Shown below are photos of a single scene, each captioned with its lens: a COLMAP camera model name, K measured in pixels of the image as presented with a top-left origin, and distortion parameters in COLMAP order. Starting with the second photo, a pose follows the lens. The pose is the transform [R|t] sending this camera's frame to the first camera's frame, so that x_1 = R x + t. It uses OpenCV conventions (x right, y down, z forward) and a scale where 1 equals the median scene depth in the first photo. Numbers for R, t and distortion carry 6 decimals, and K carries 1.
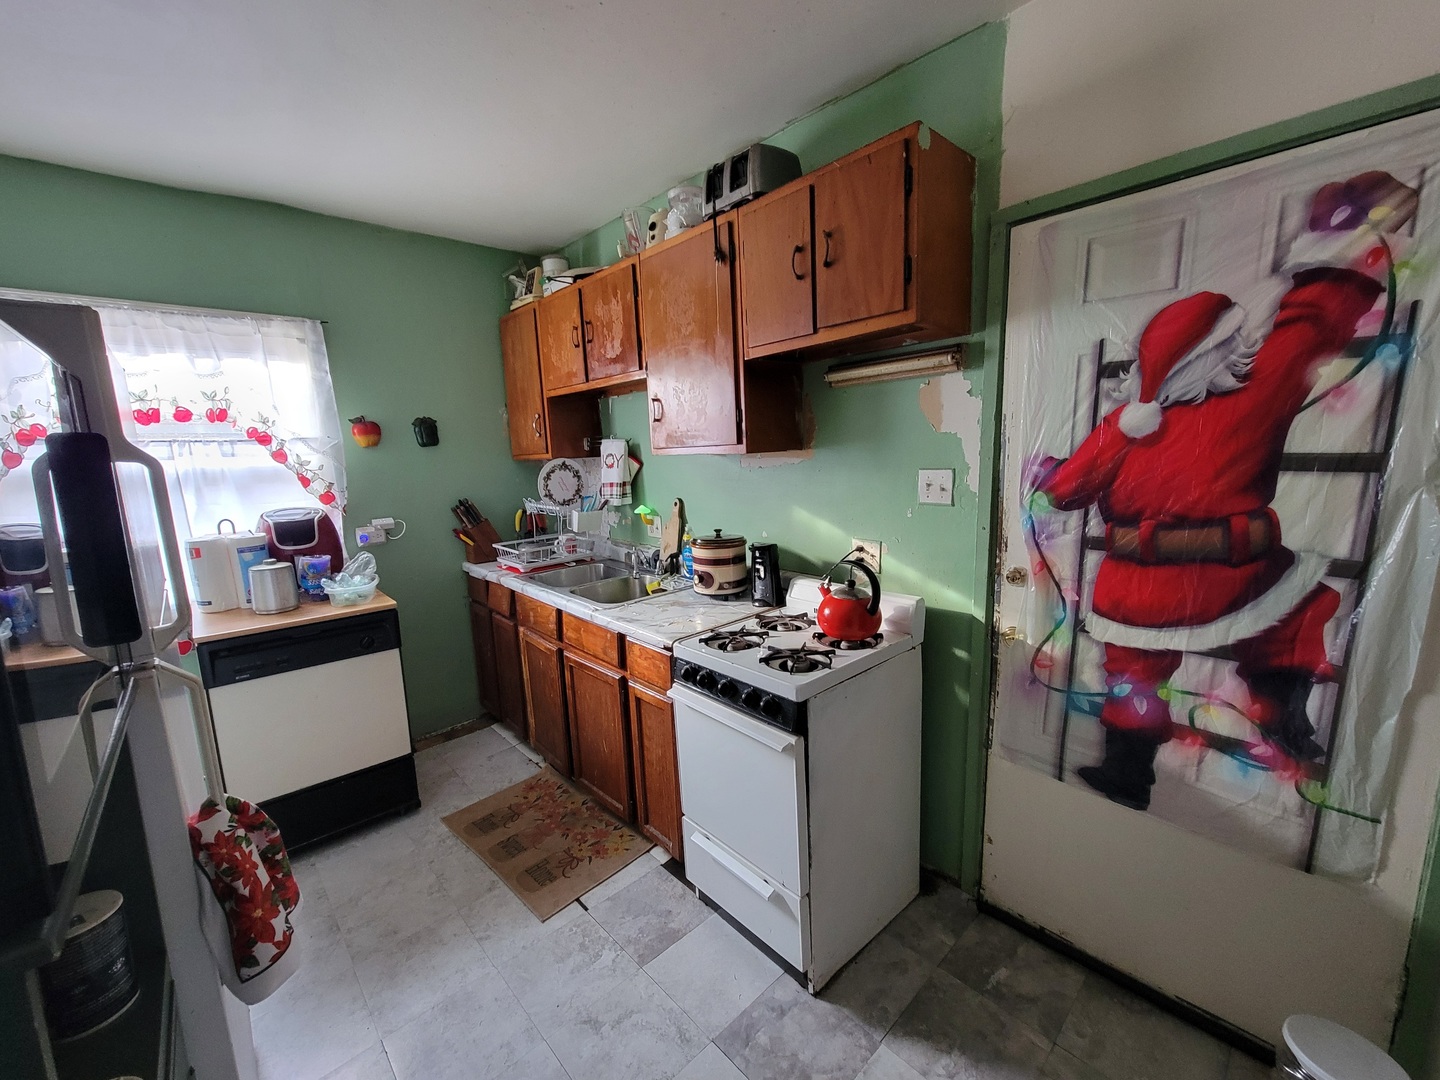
lens RADIAL K [[581.8, 0, 713.0], [0, 581.8, 542.2], [0, 0, 1]] dist [-0.002011, 0.000017]
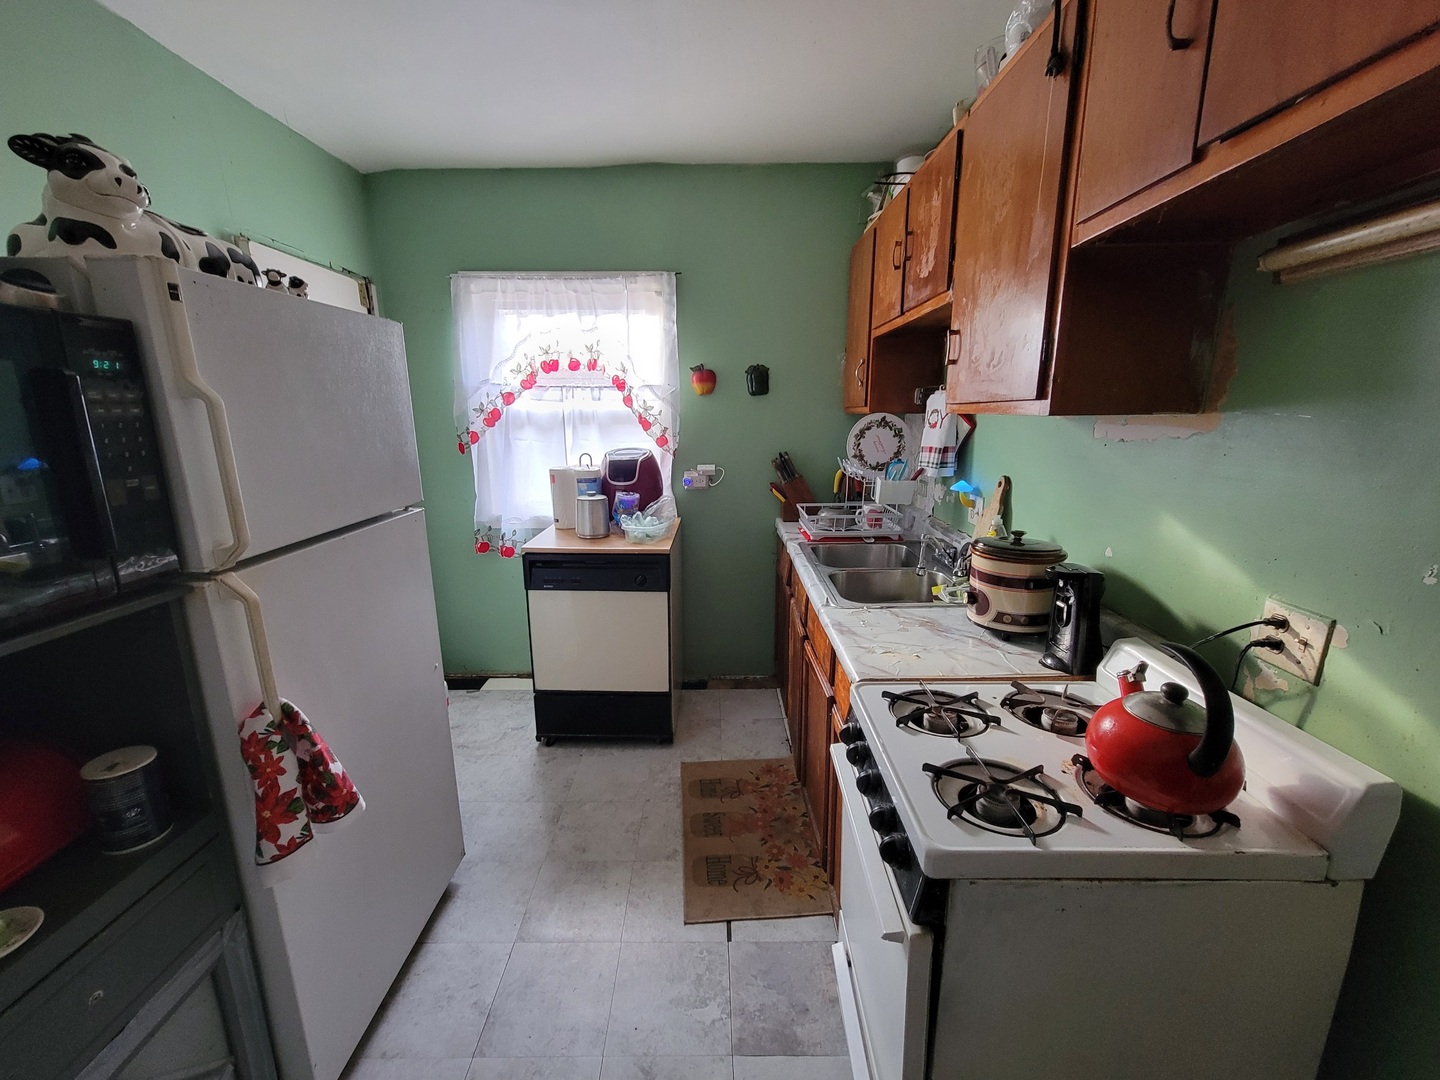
lens RADIAL K [[581.8, 0, 721.3], [0, 581.8, 545.2], [0, 0, 1]] dist [-0.002011, 0.000017]
pose [[0.739293, 0.184958, -0.647485, 0.189647], [-0.130707, 0.982666, 0.131465, -0.049702], [0.660577, -0.012561, 0.750653, 0.292338]]
